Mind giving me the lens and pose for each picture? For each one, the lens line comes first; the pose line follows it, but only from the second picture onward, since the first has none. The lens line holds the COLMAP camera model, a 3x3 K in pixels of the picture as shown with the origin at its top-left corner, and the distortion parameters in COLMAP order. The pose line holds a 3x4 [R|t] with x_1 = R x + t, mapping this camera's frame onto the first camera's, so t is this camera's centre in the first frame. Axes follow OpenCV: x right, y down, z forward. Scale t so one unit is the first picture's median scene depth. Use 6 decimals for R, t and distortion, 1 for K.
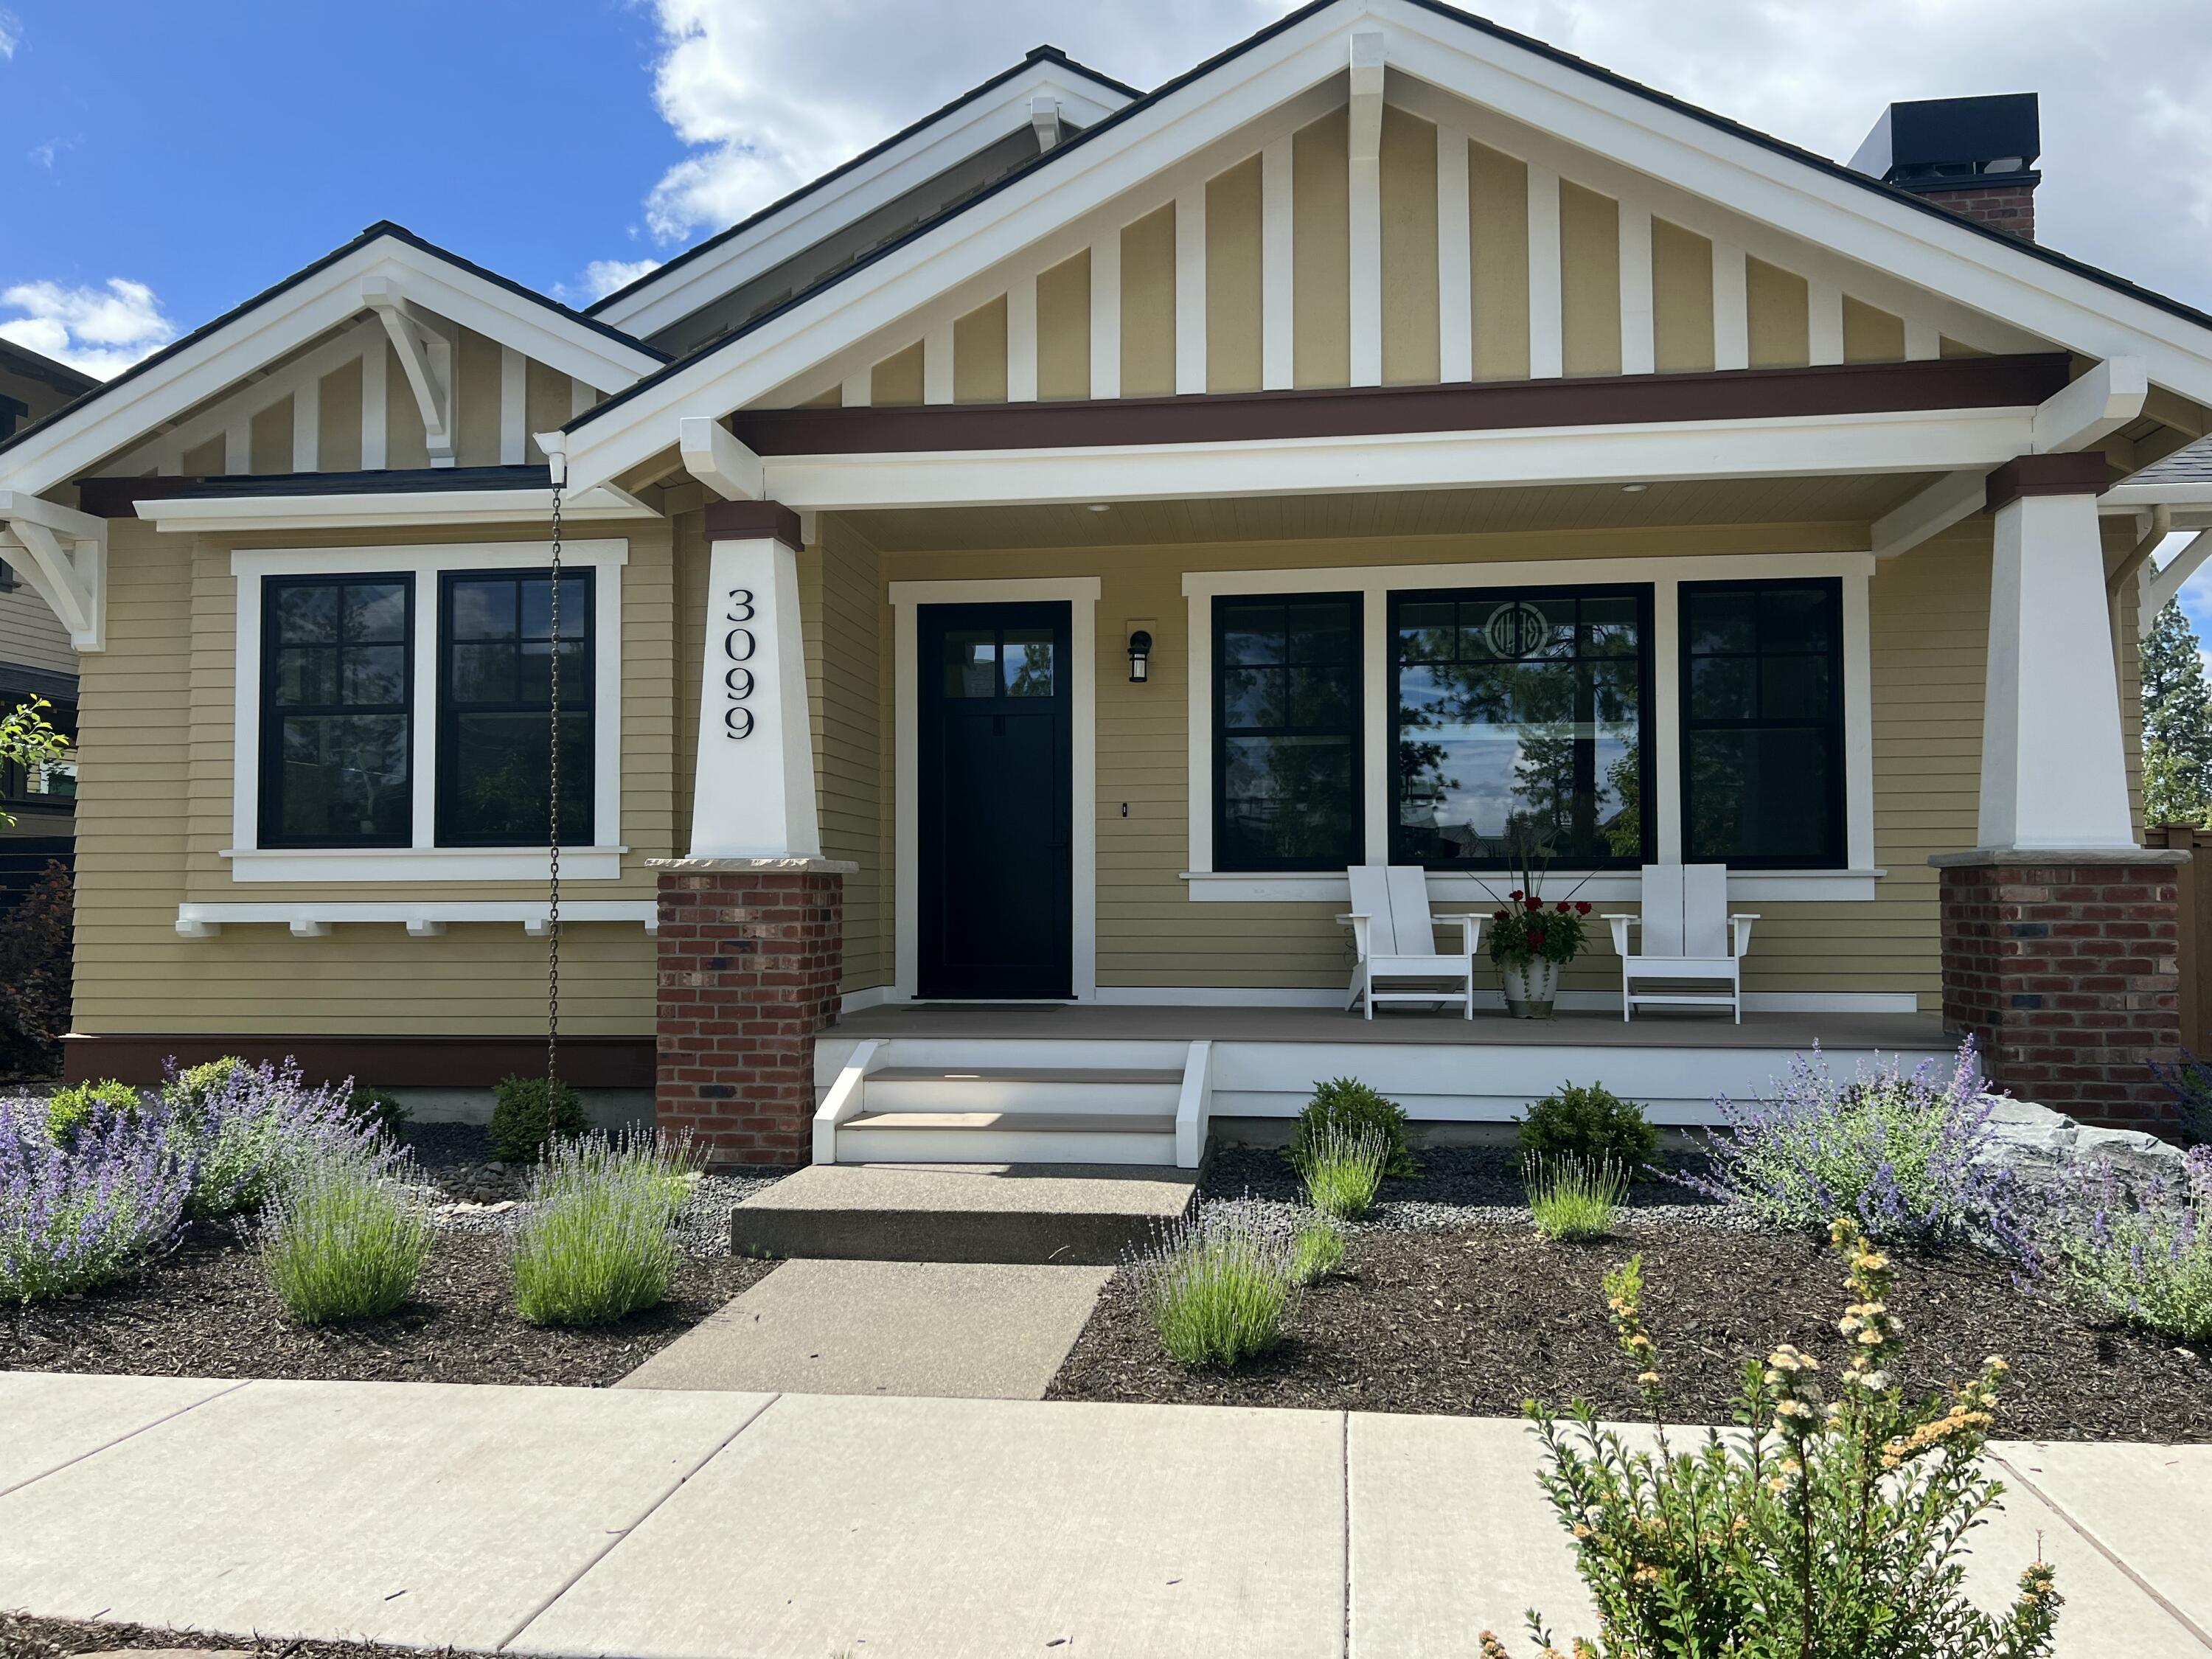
lens RADIAL K [[1646.8, 0, 1099.8], [0, 1646.8, 834.7], [0, 0, 1]] dist [0.093095, -0.122467]
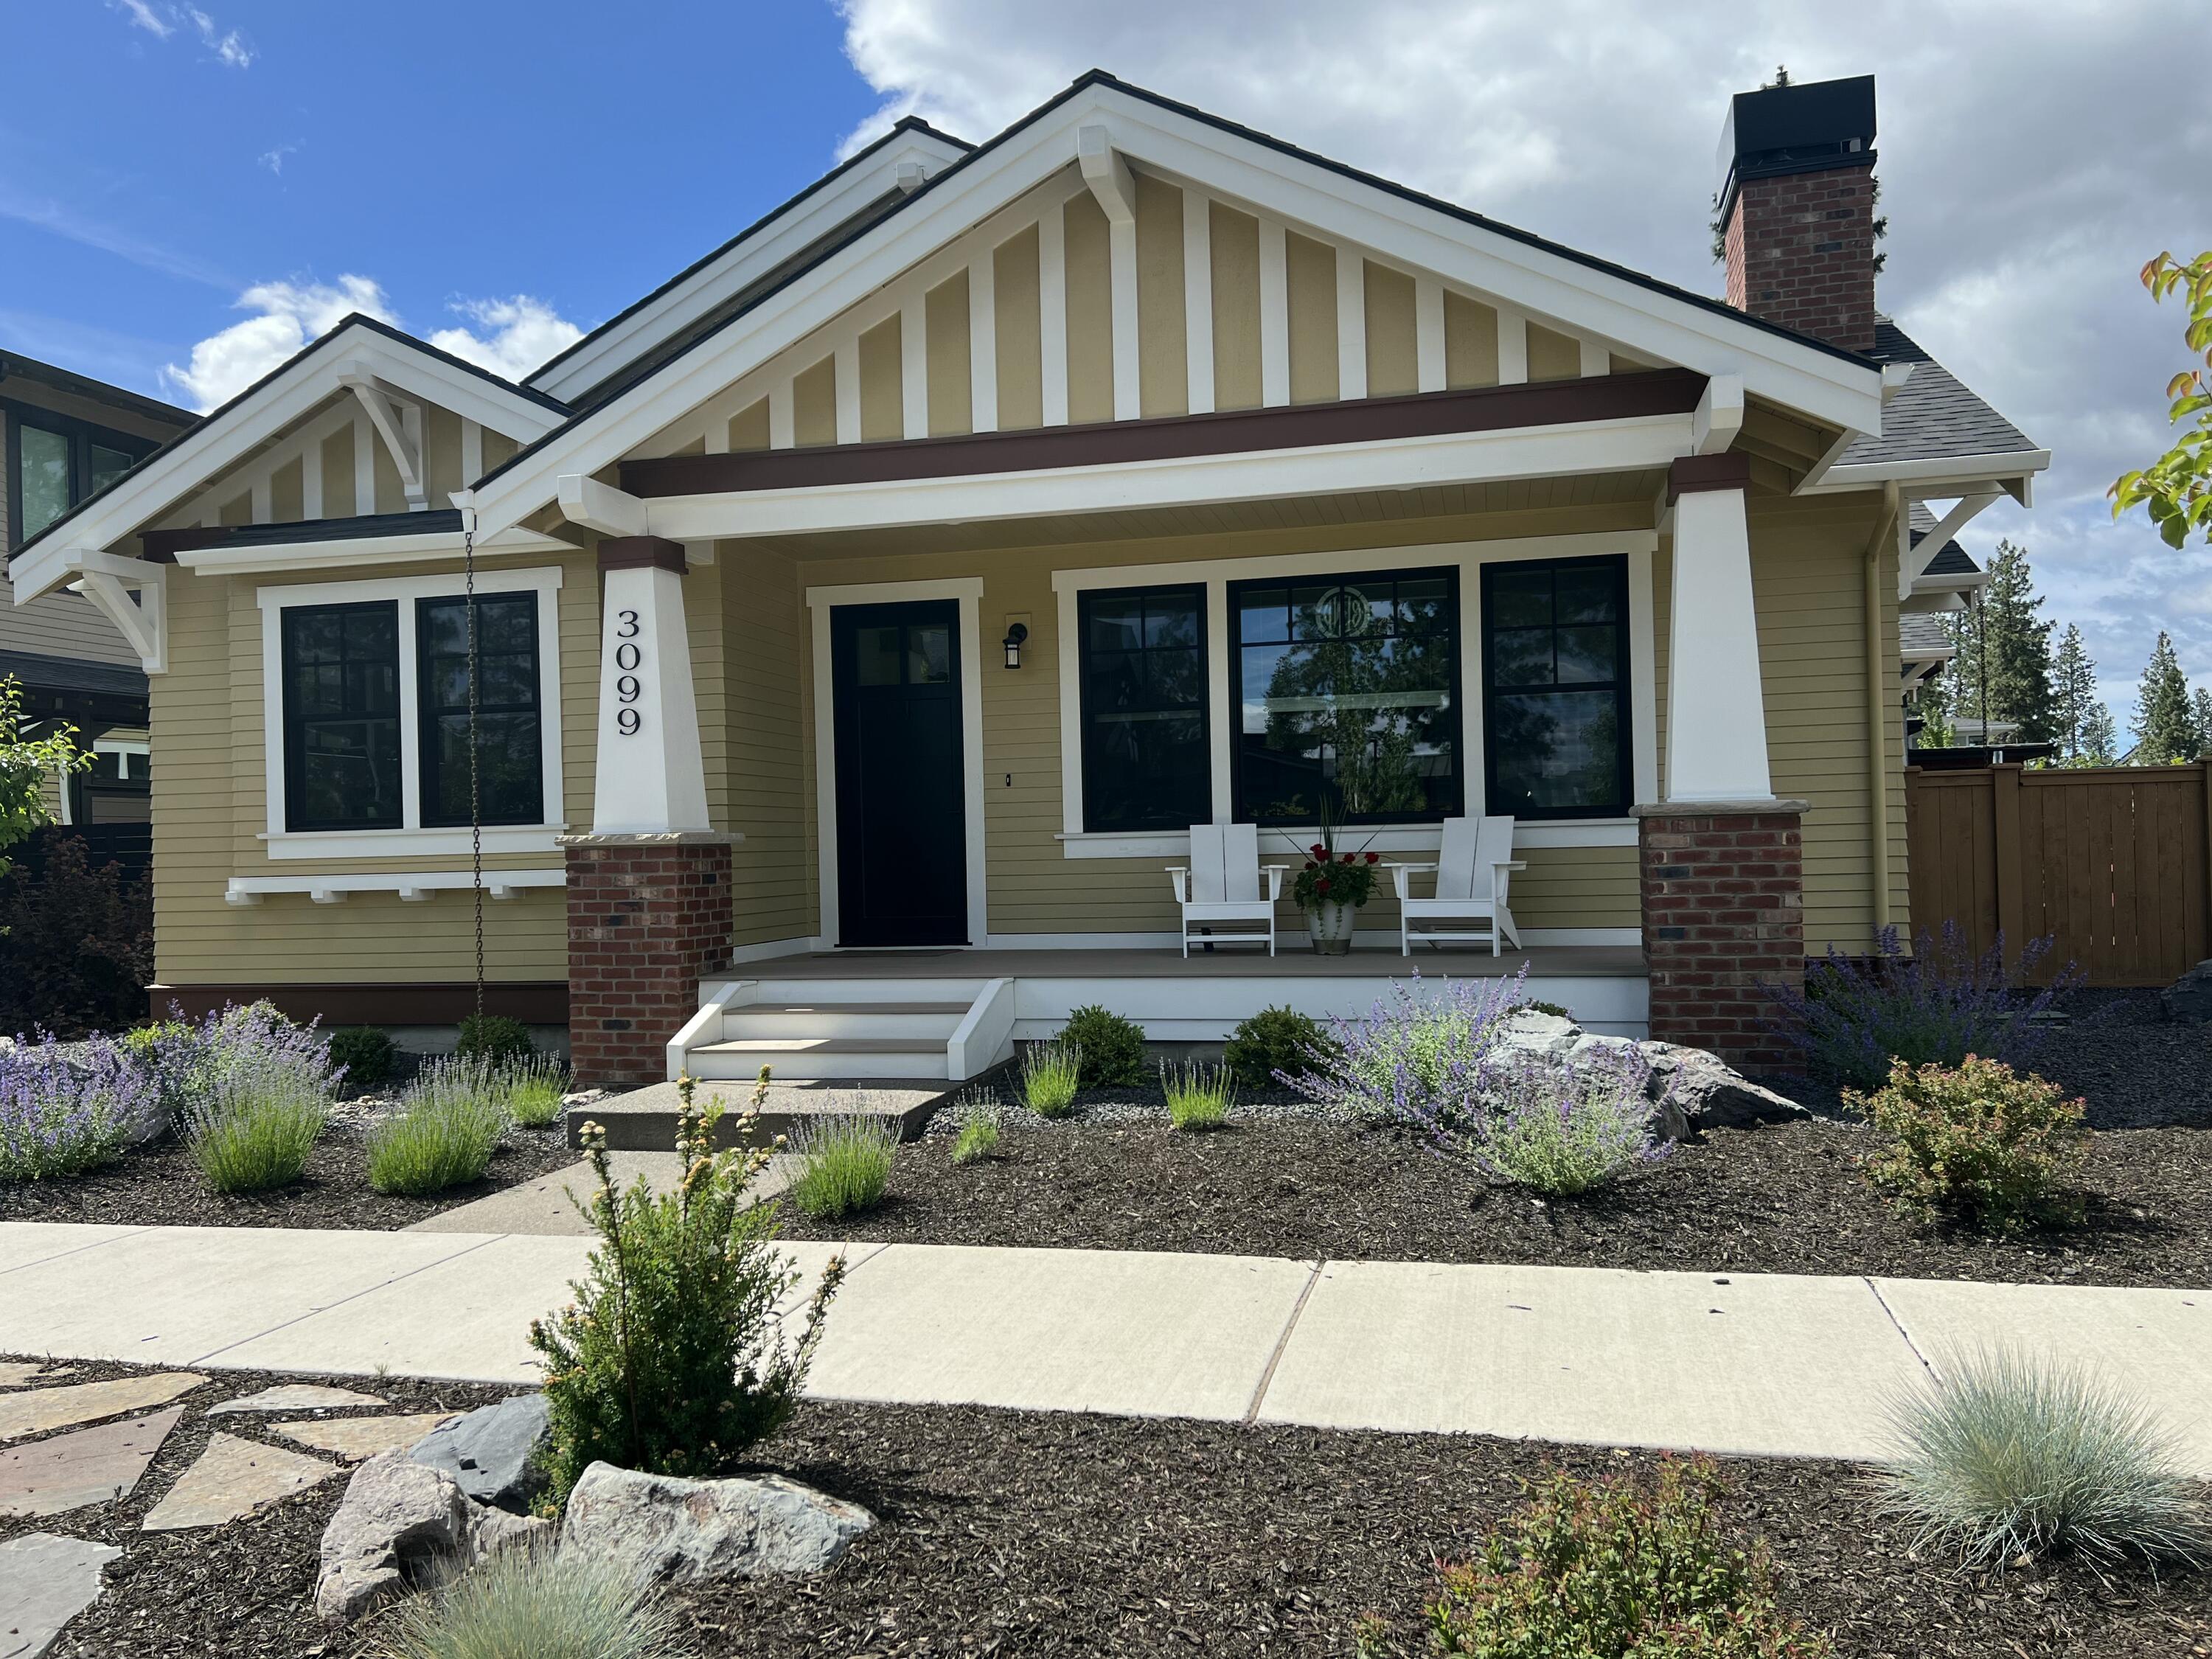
lens RADIAL K [[1646.8, 0, 1099.8], [0, 1646.8, 834.7], [0, 0, 1]] dist [0.093095, -0.122467]
pose [[0.993409, -0.022612, -0.112375, 0.257751], [0.026133, 0.999209, 0.029960, -0.012330], [0.111608, -0.032699, 0.993214, -0.169210]]
